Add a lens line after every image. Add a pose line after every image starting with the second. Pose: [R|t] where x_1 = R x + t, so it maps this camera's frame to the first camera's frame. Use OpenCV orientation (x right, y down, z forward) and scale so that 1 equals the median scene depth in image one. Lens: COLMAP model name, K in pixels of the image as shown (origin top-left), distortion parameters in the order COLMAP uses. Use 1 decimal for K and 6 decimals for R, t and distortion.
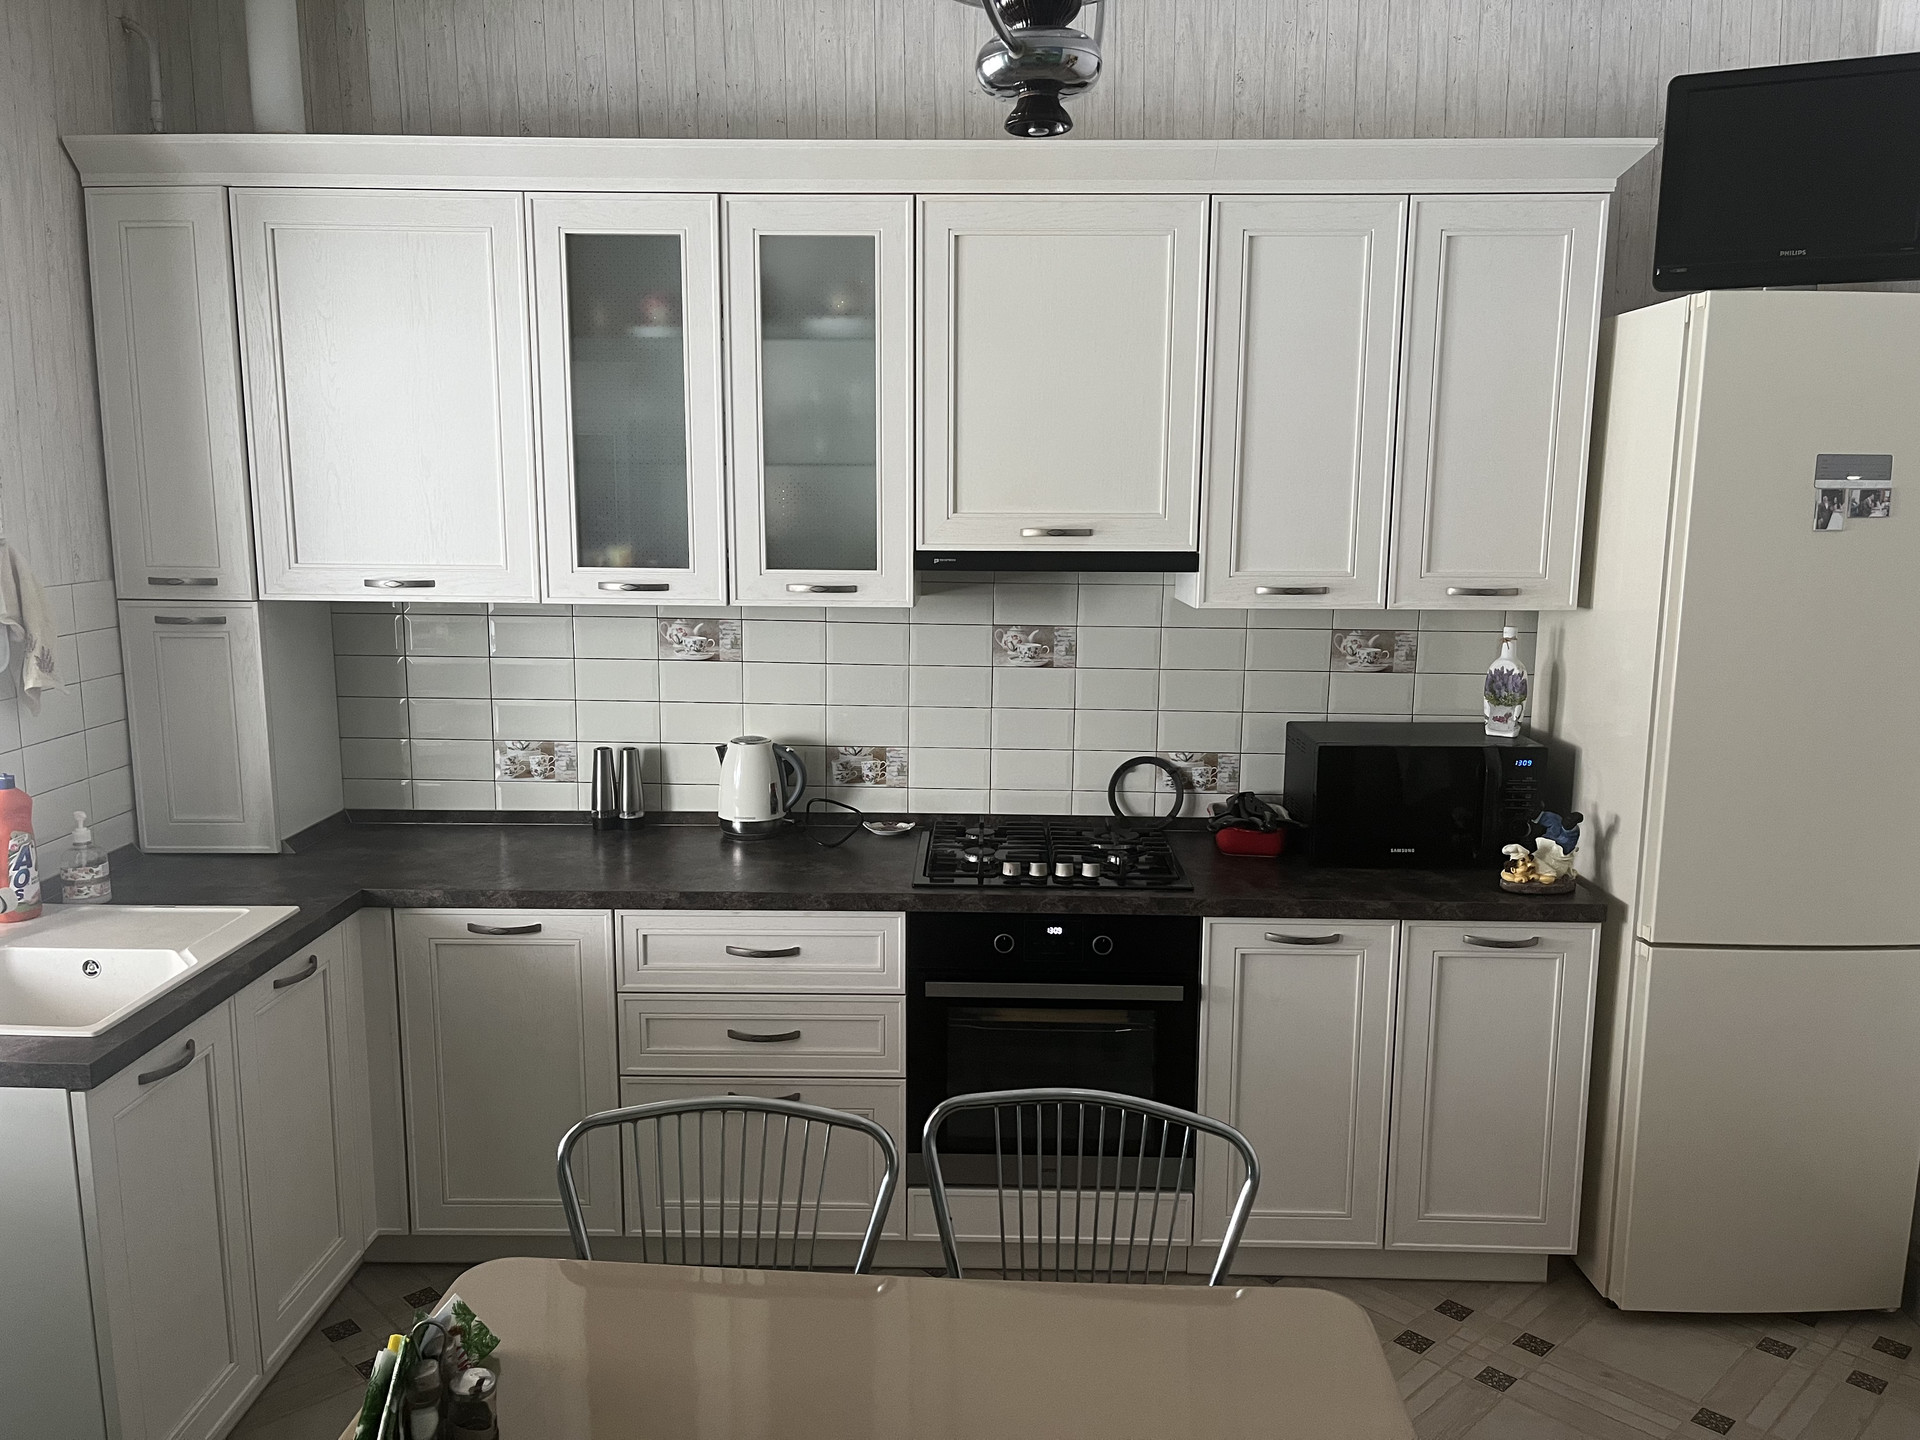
lens RADIAL K [[1403.8, 0, 960.0], [0, 1403.8, 720.0], [0, 0, 1]] dist [0.061950, -0.107436]
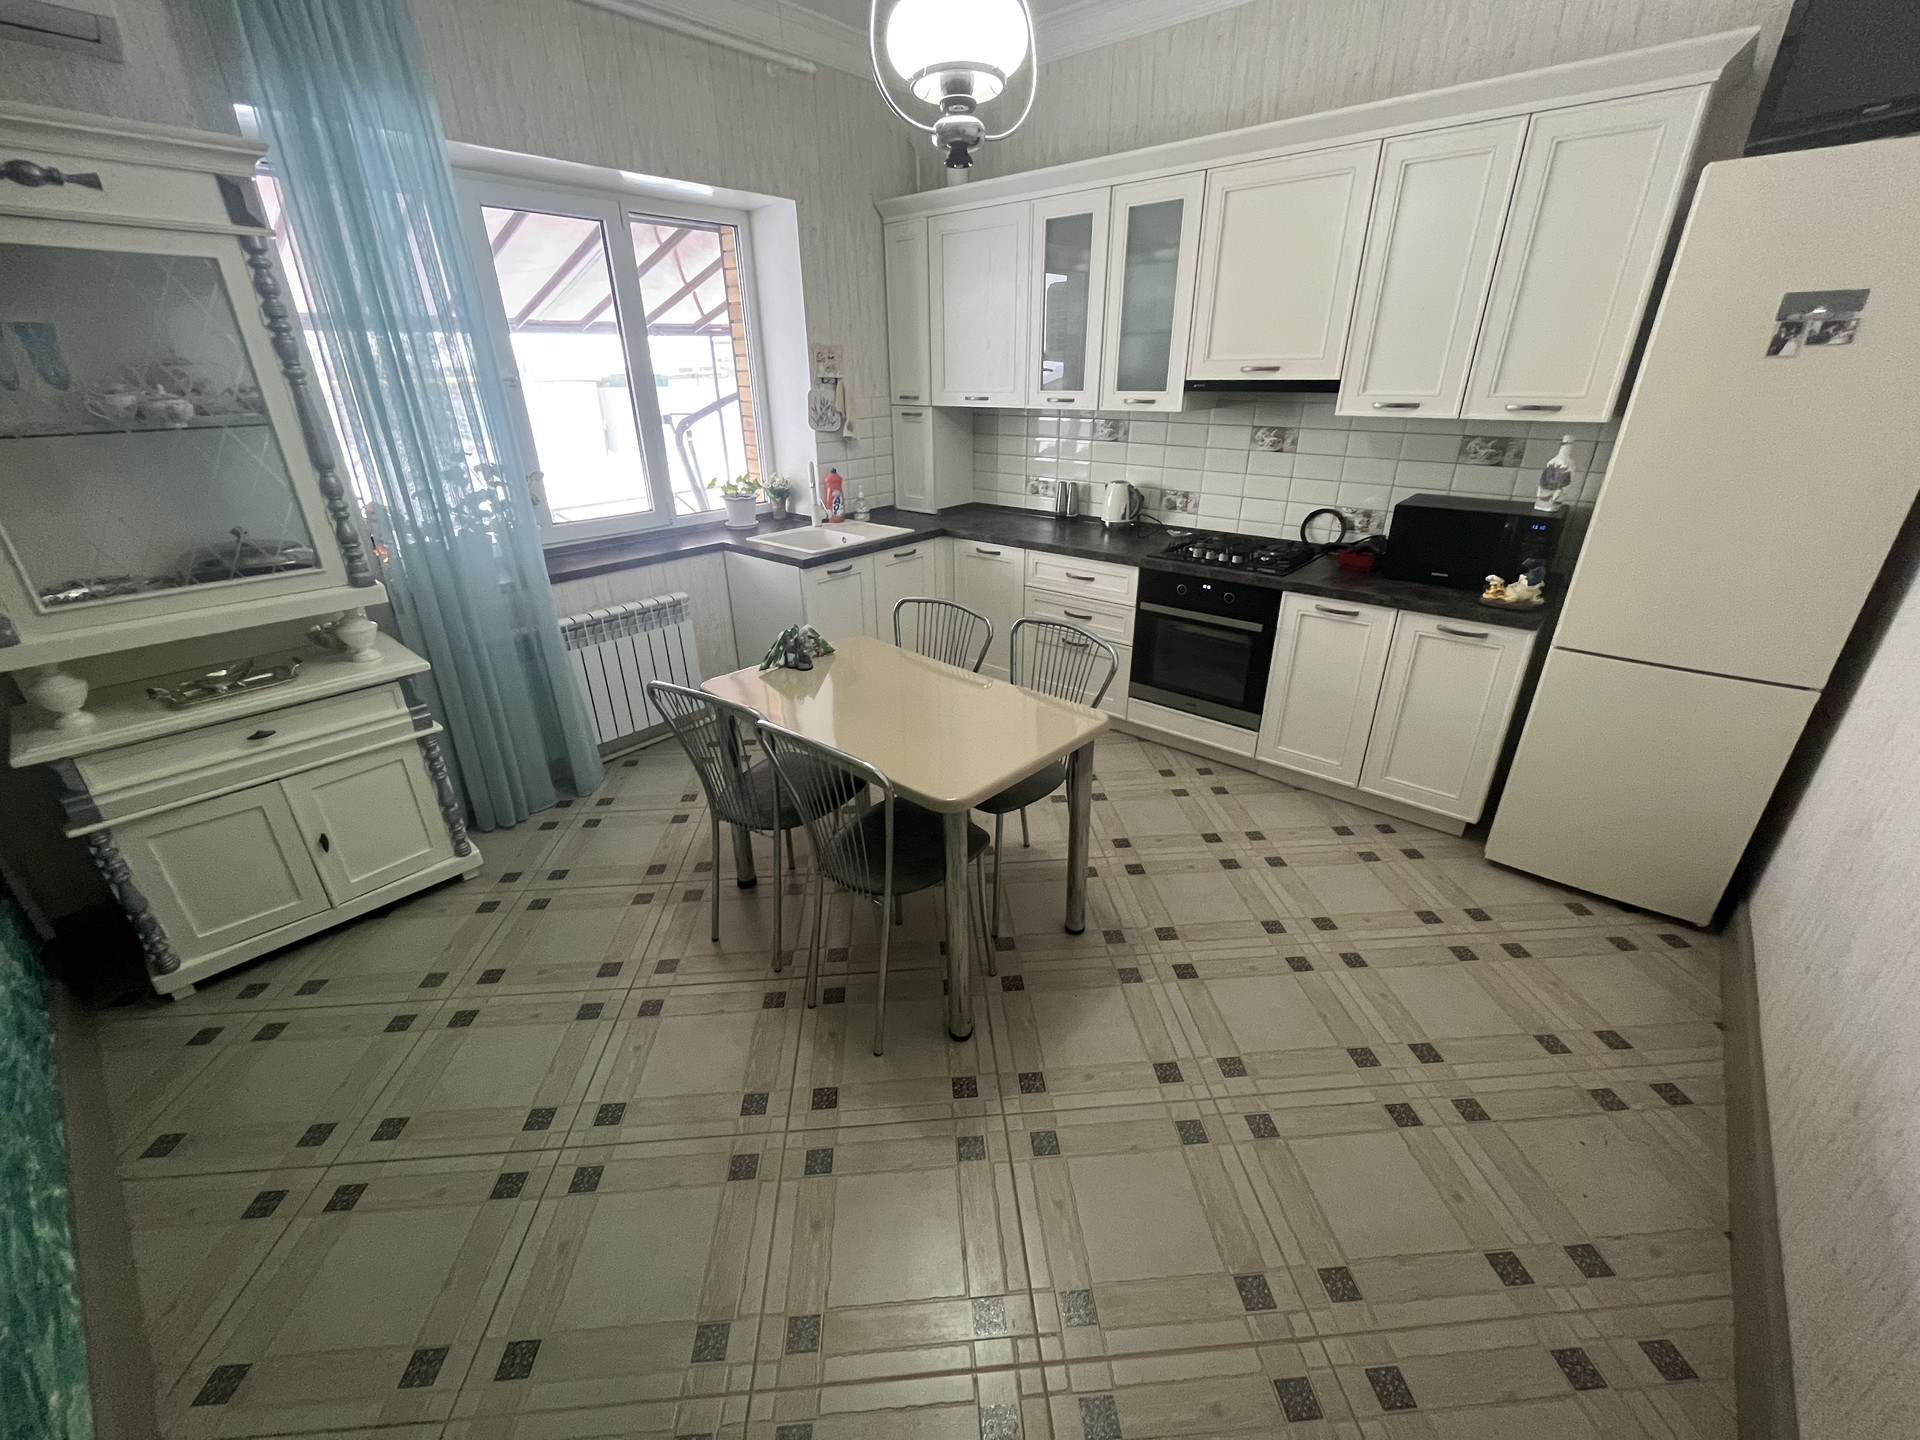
lens RADIAL K [[798.2, 0, 960.0], [0, 798.2, 720.0], [0, 0, 1]] dist [-0.002624, 0.004052]
pose [[0.769743, 0.244183, -0.589806, 0.488420], [-0.083009, 0.954390, 0.286790, 0.034390], [0.632934, -0.171795, 0.754904, -0.093599]]
